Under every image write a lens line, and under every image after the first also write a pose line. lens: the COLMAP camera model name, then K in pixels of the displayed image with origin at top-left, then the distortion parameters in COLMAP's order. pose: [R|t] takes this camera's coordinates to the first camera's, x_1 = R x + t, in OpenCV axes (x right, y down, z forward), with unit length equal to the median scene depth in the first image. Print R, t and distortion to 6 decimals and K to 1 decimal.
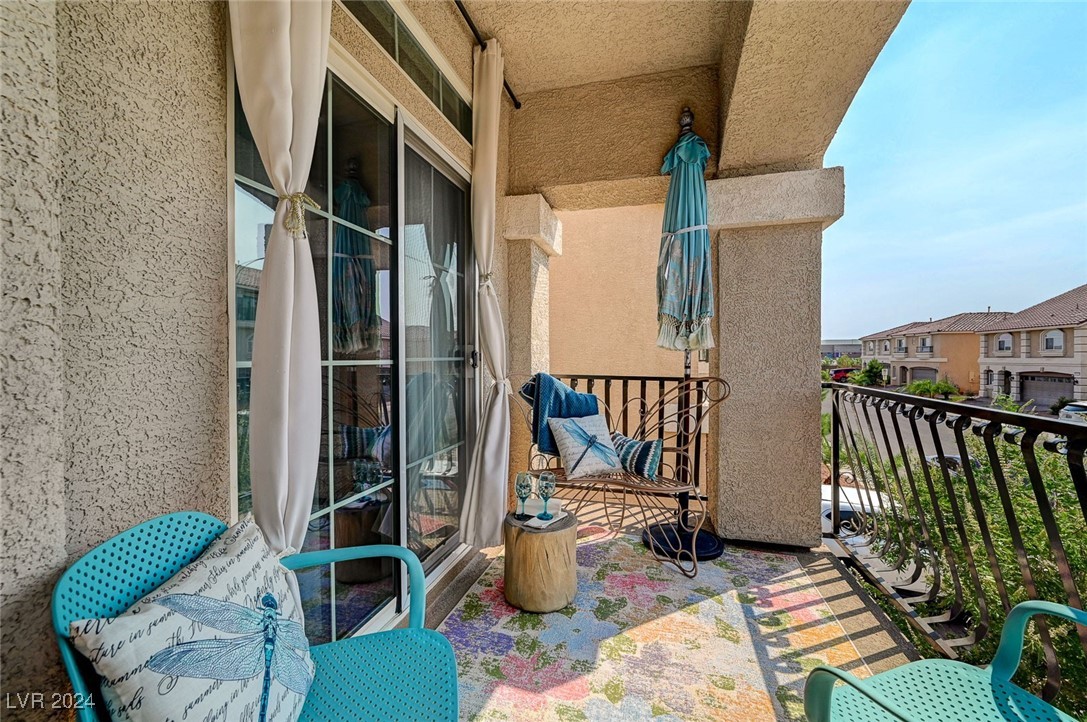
lens RADIAL K [[432.3, 0, 545.4], [0, 432.3, 360.2], [0, 0, 1]] dist [-0.000060, 0.000344]
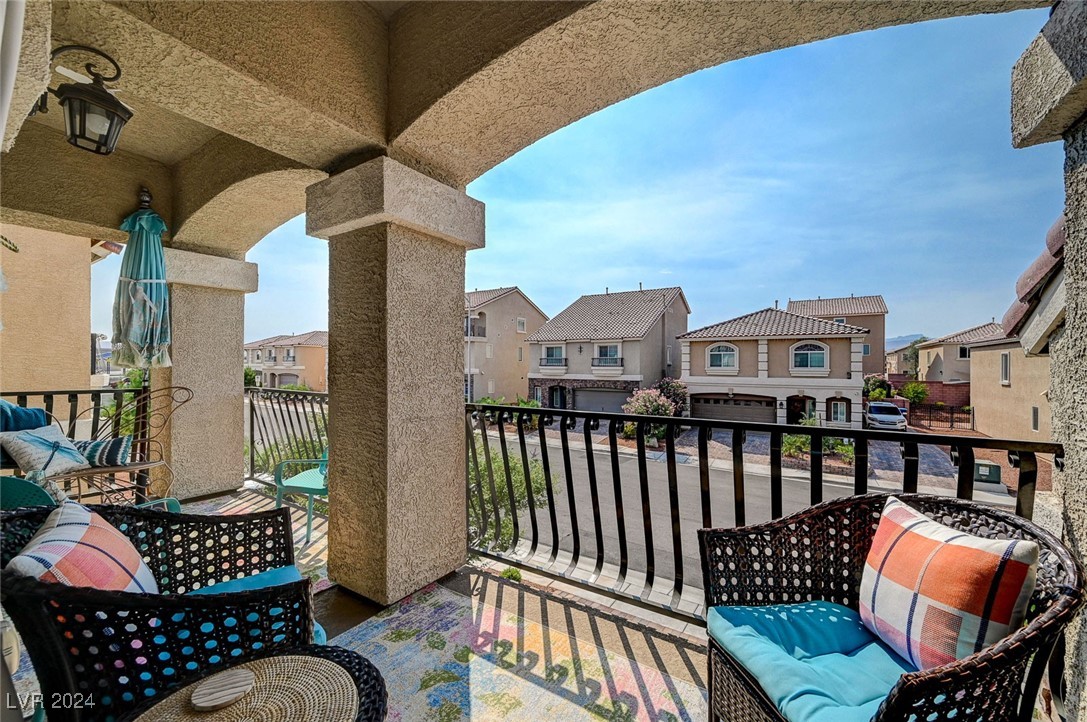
lens RADIAL K [[432.3, 0, 544.2], [0, 432.3, 362.9], [0, 0, 1]] dist [-0.000060, 0.000344]
pose [[0.310854, 0.004066, 0.950449, -0.584565], [0.006095, 0.999962, -0.006272, -0.024333], [-0.950438, 0.007743, 0.310818, -0.616010]]
